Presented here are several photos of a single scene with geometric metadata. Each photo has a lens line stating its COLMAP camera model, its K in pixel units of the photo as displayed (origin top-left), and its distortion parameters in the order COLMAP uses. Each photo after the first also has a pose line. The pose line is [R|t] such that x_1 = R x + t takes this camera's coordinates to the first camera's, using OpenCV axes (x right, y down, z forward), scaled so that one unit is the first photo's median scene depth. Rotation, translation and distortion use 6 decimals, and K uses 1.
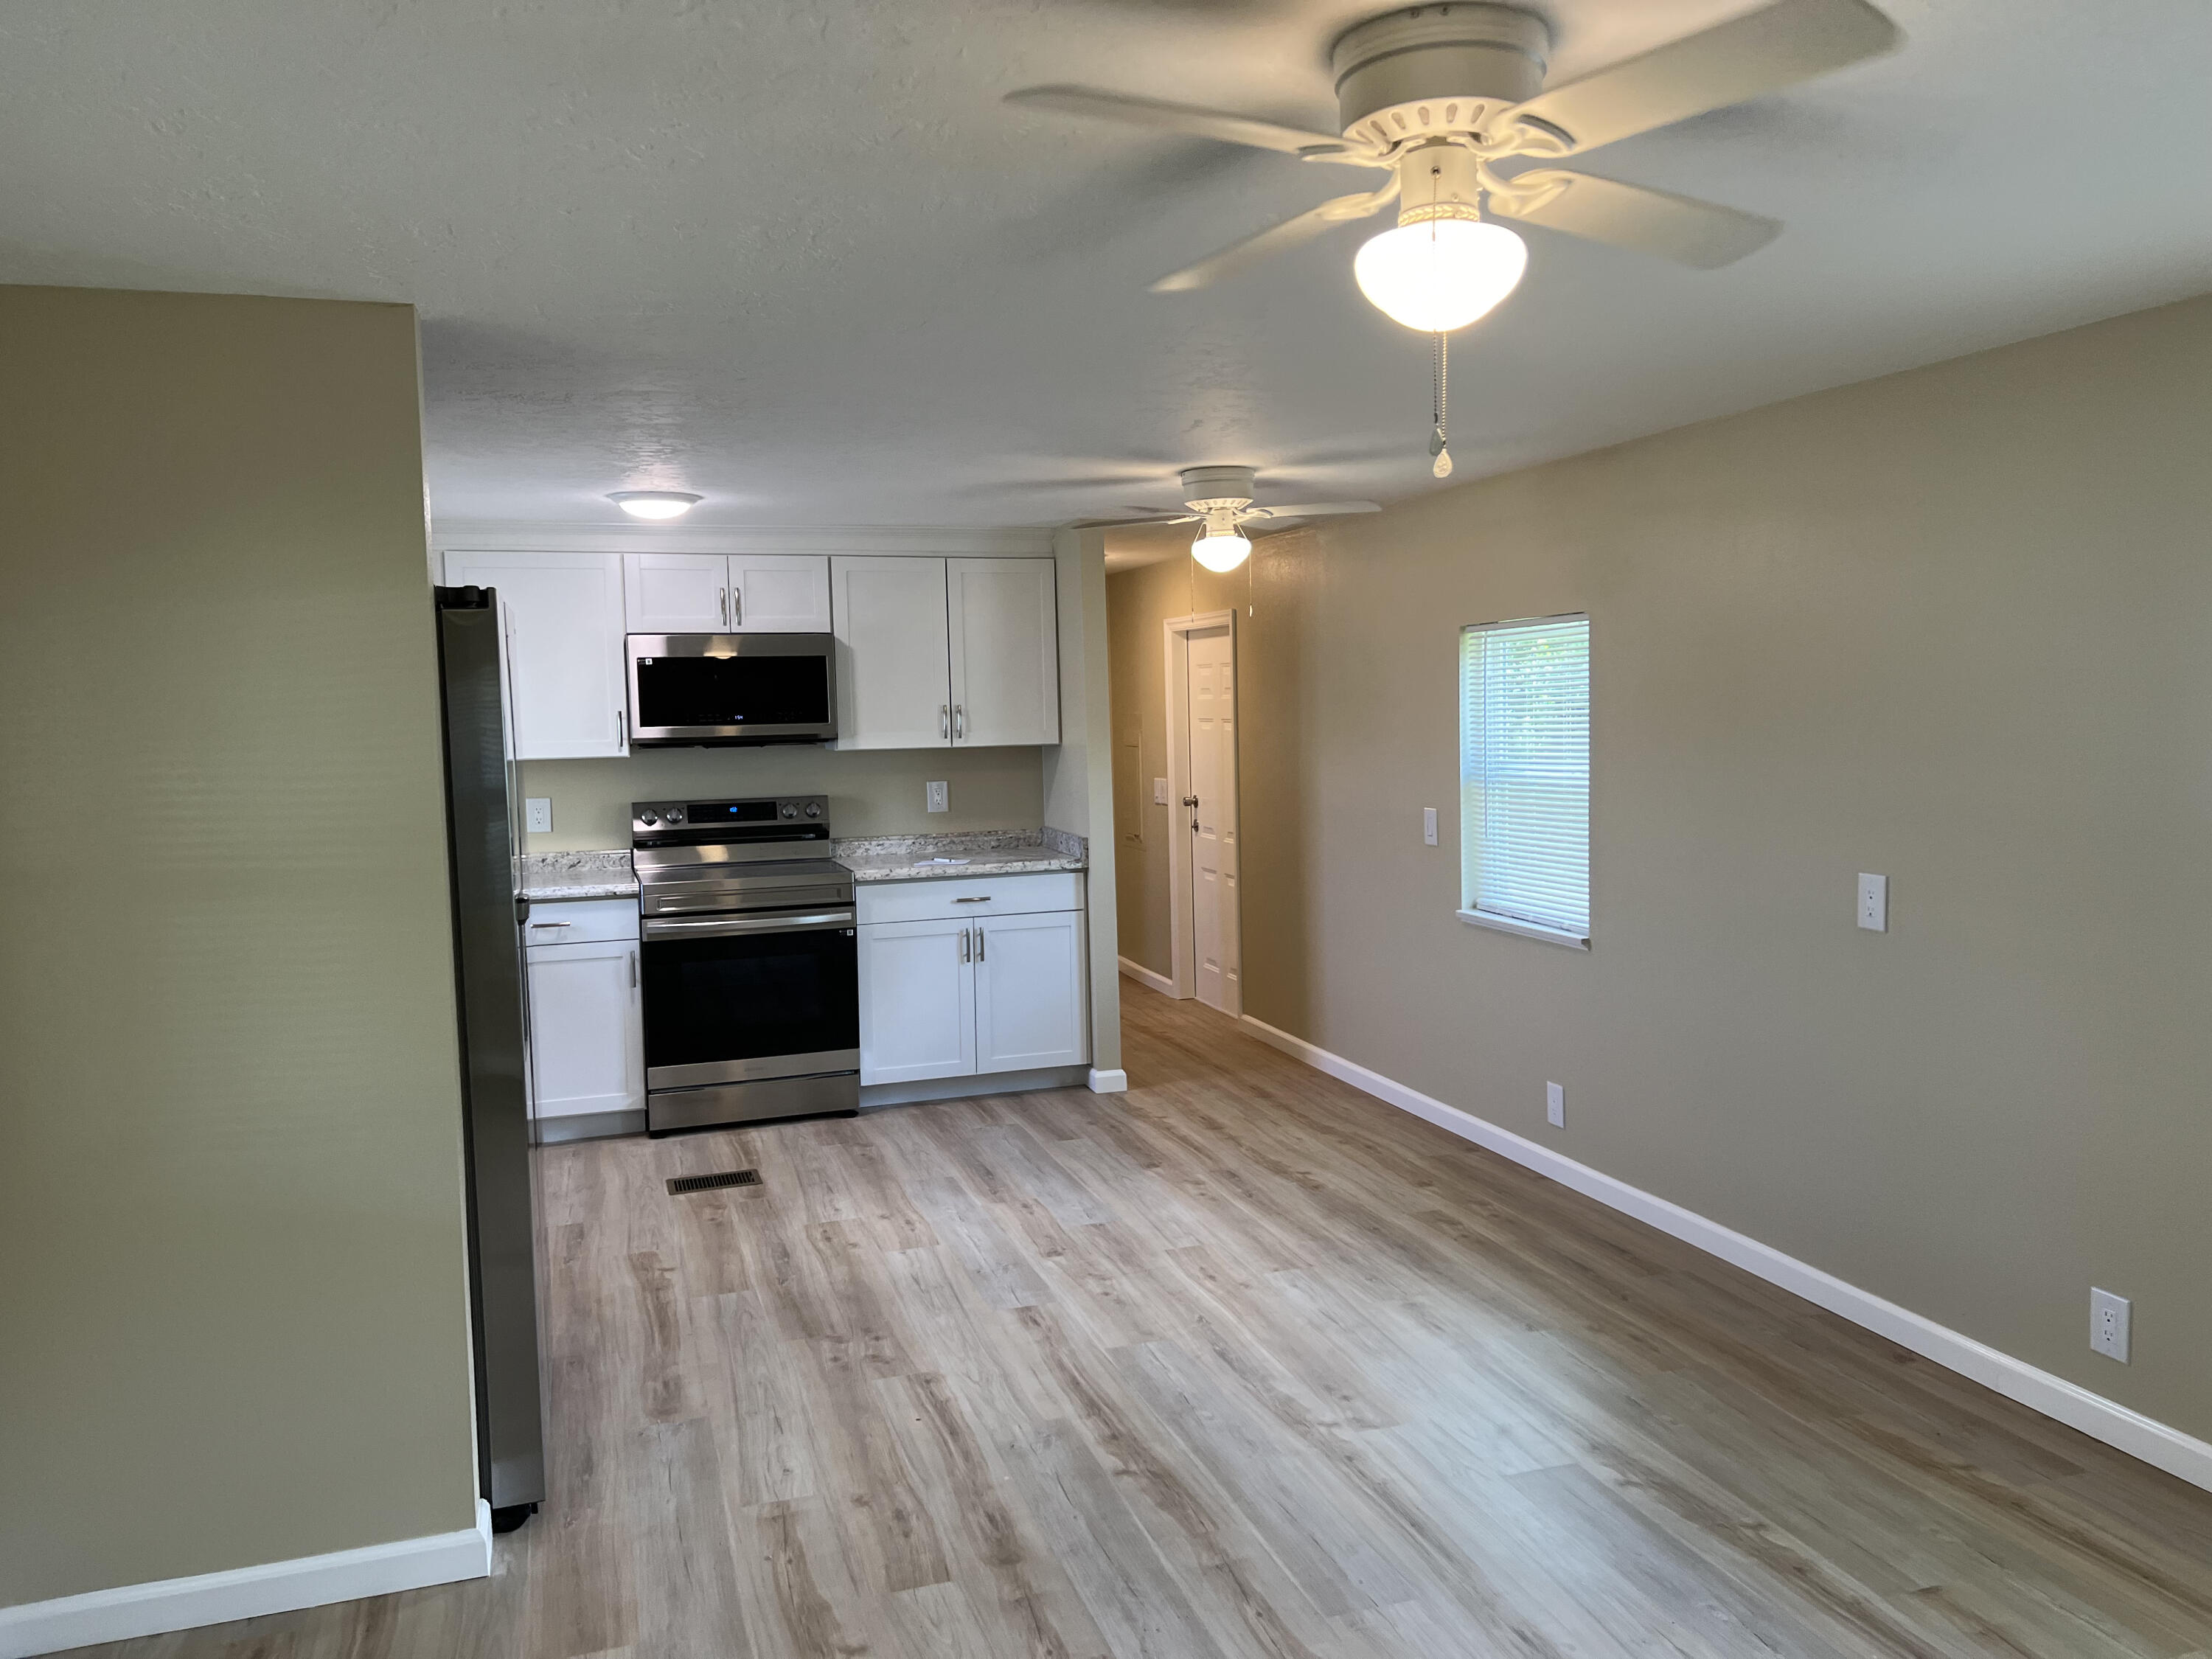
lens RADIAL K [[1661.8, 0, 1107.2], [0, 1661.8, 829.9], [0, 0, 1]] dist [0.061975, 0.004345]
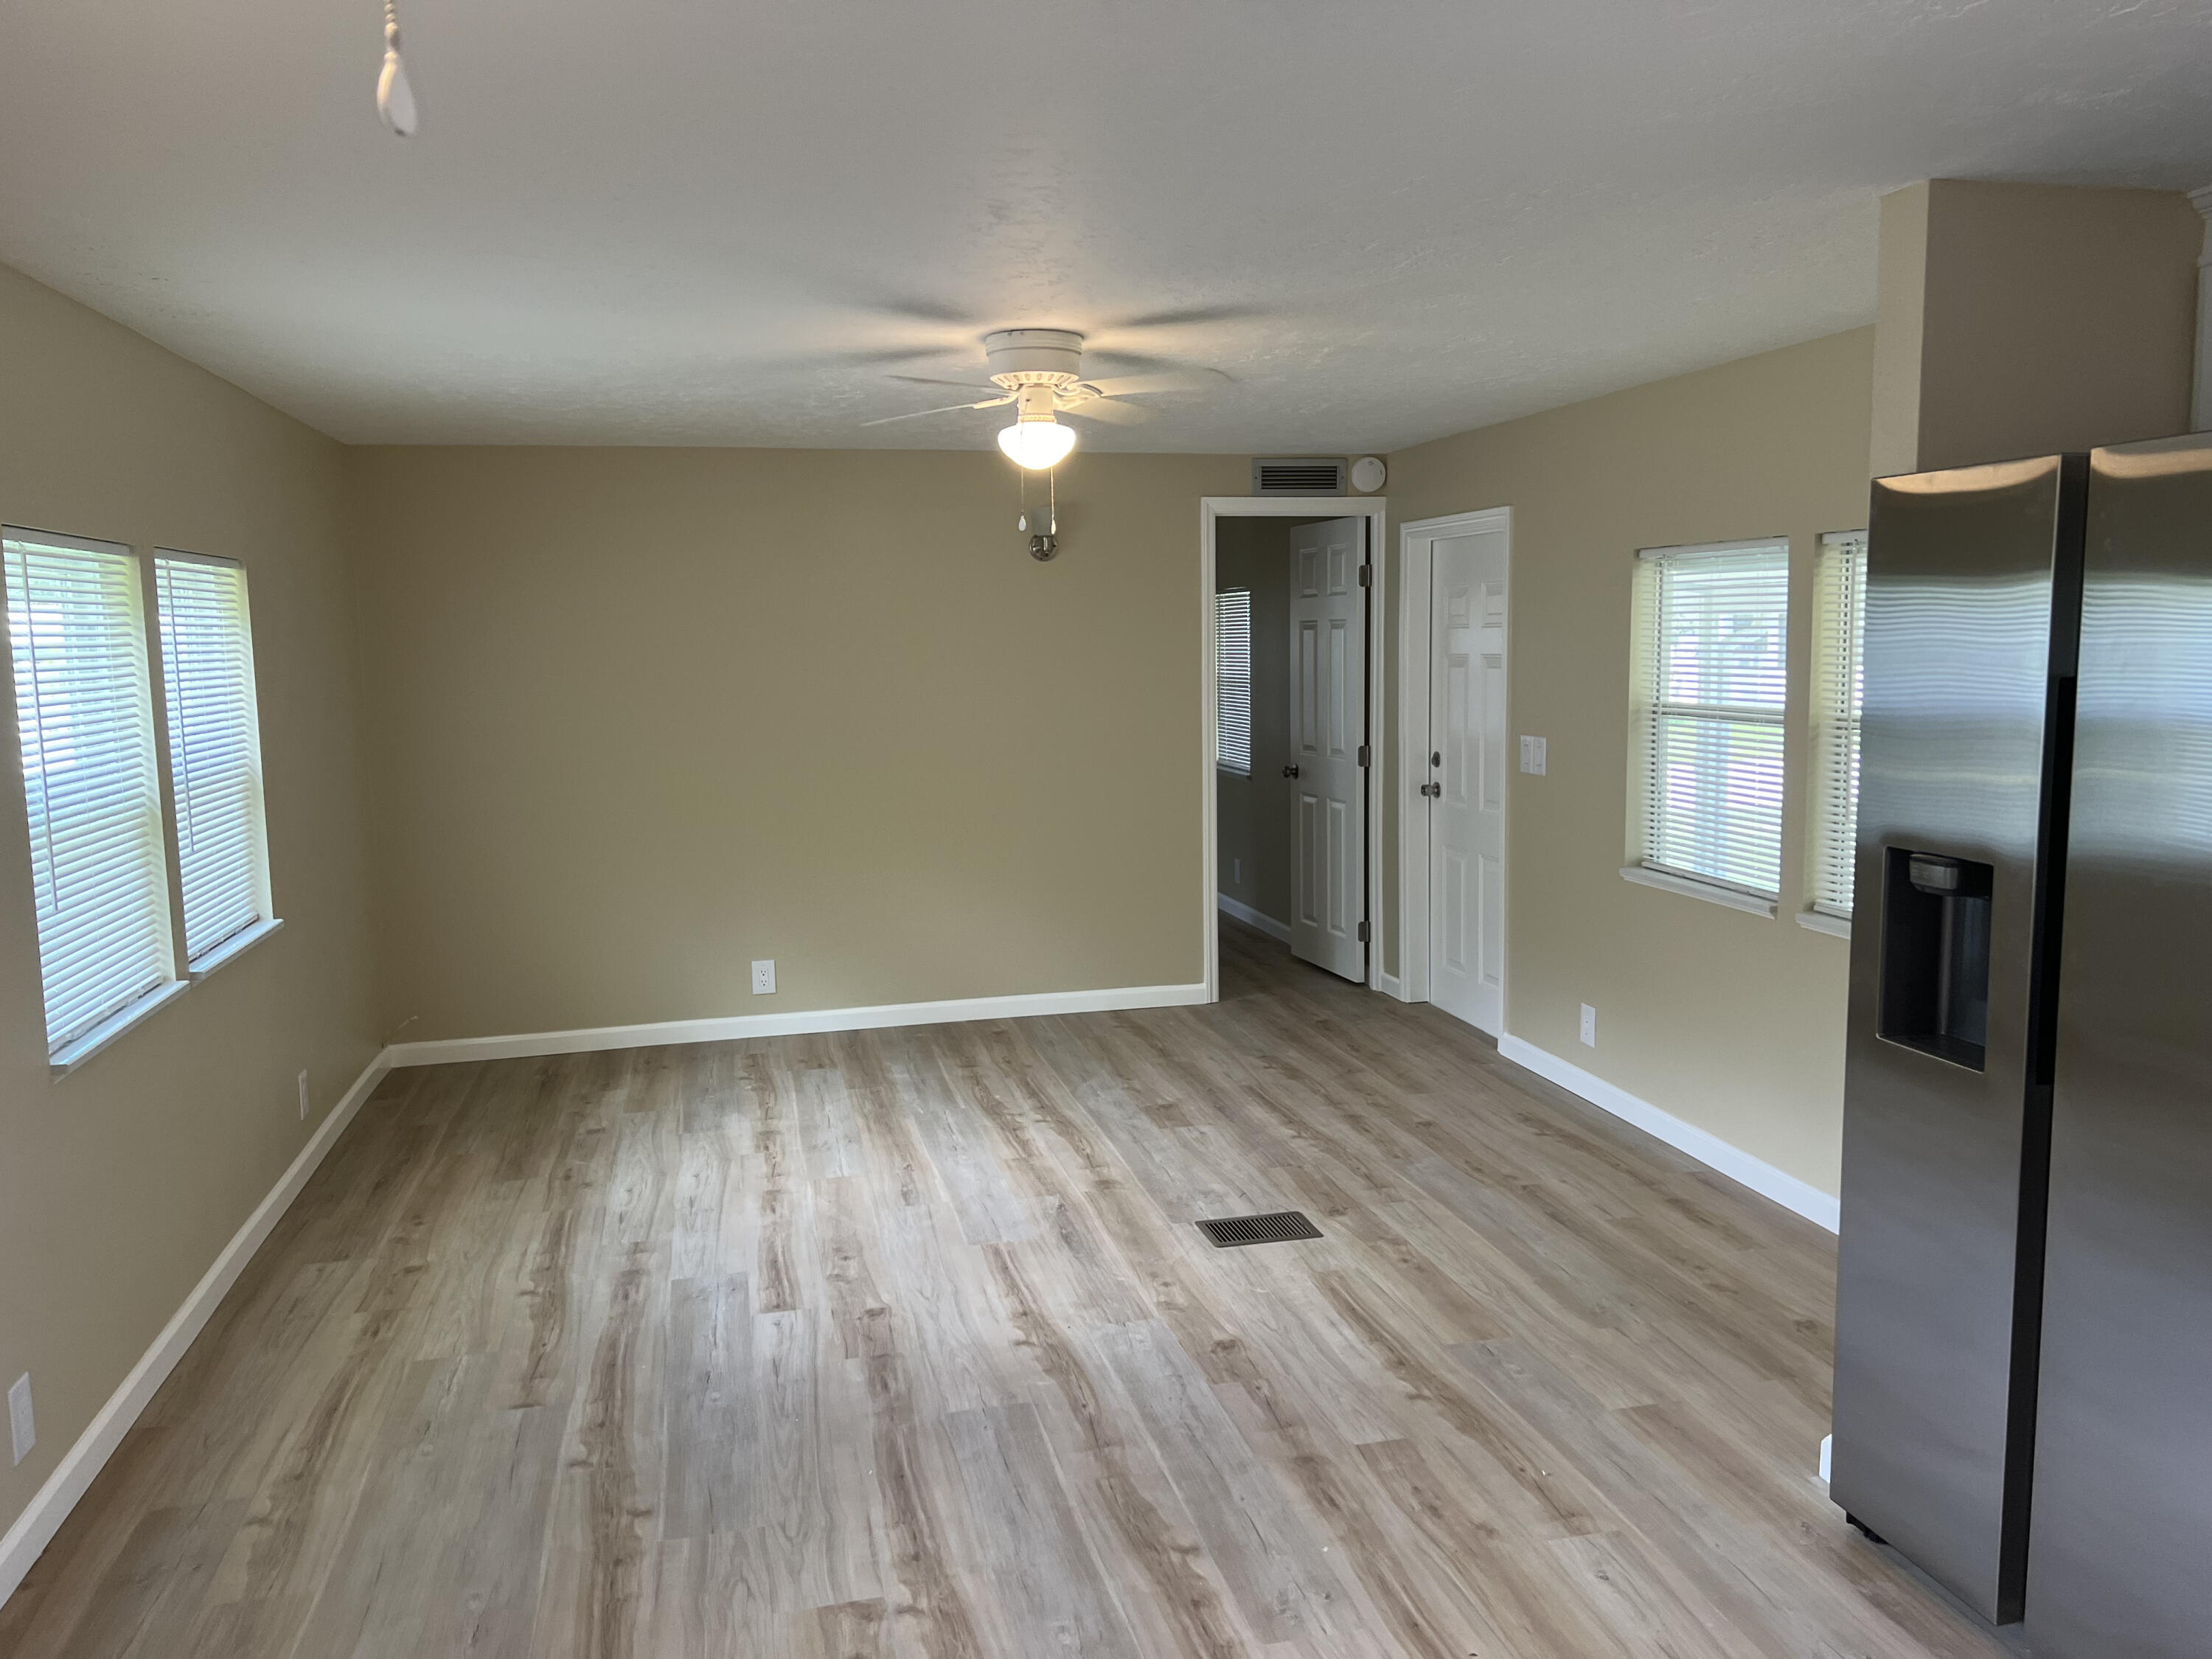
lens RADIAL K [[1661.8, 0, 1106.6], [0, 1661.8, 829.0], [0, 0, 1]] dist [0.061975, 0.004345]
pose [[-0.996088, 0.028502, 0.083648, -0.032594], [0.044591, 0.979328, 0.197305, -0.151302], [-0.076295, 0.200263, -0.976767, 1.859895]]
